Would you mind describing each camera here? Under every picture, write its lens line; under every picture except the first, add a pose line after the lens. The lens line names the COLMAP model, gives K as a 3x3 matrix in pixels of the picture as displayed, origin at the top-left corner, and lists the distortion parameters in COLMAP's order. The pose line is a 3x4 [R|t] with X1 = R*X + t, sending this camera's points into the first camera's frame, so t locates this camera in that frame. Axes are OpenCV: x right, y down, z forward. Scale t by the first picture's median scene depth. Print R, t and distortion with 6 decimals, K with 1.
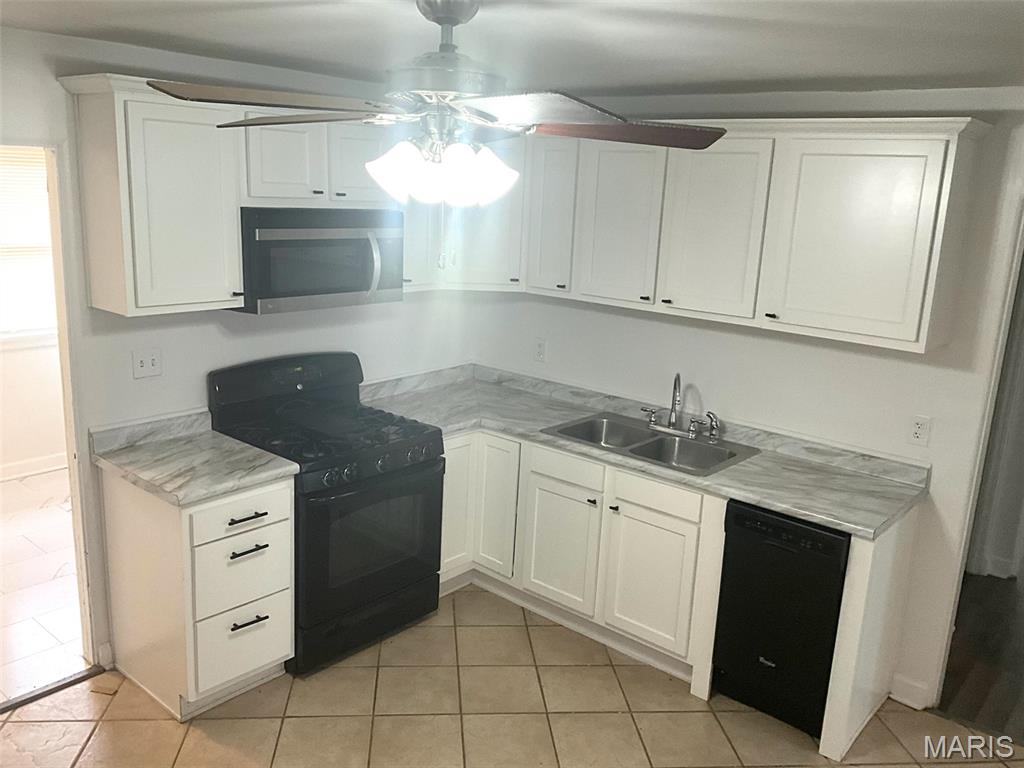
lens RADIAL K [[849.2, 0, 512.0], [0, 849.2, 384.0], [0, 0, 1]] dist [0.124335, -0.218386]
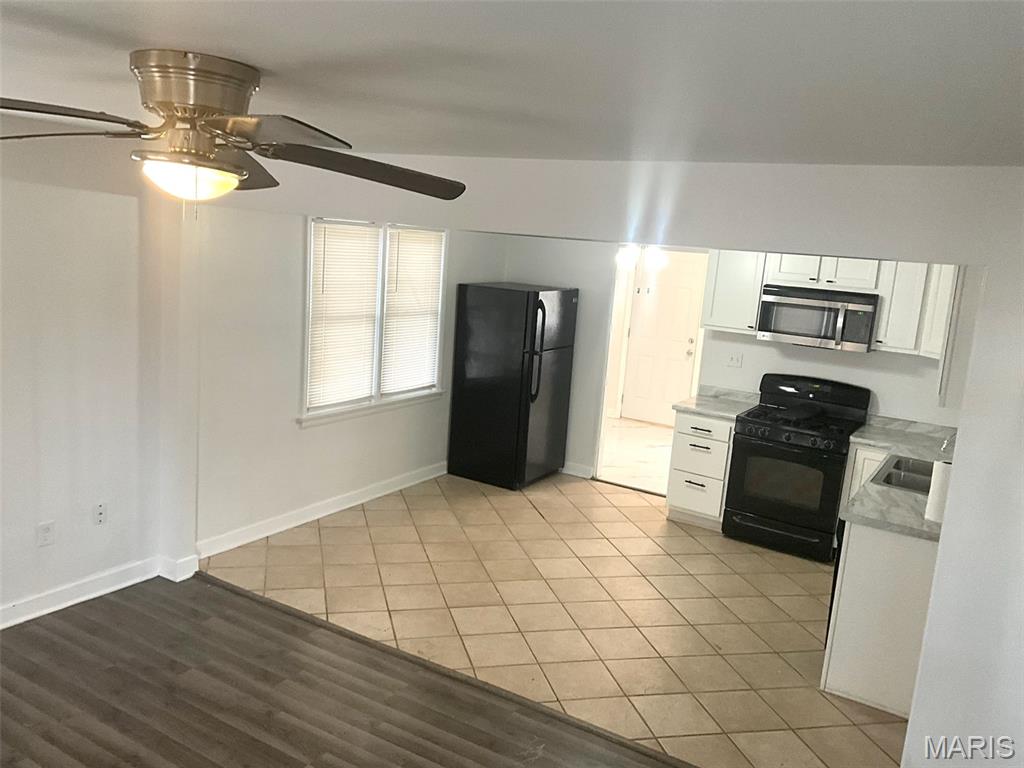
lens RADIAL K [[849.2, 0, 512.0], [0, 849.2, 384.0], [0, 0, 1]] dist [0.124335, -0.218386]
pose [[0.157210, 0.141345, -0.977398, 1.492092], [-0.298296, 0.950273, 0.089443, 0.006675], [0.941437, 0.277493, 0.191555, 0.152082]]
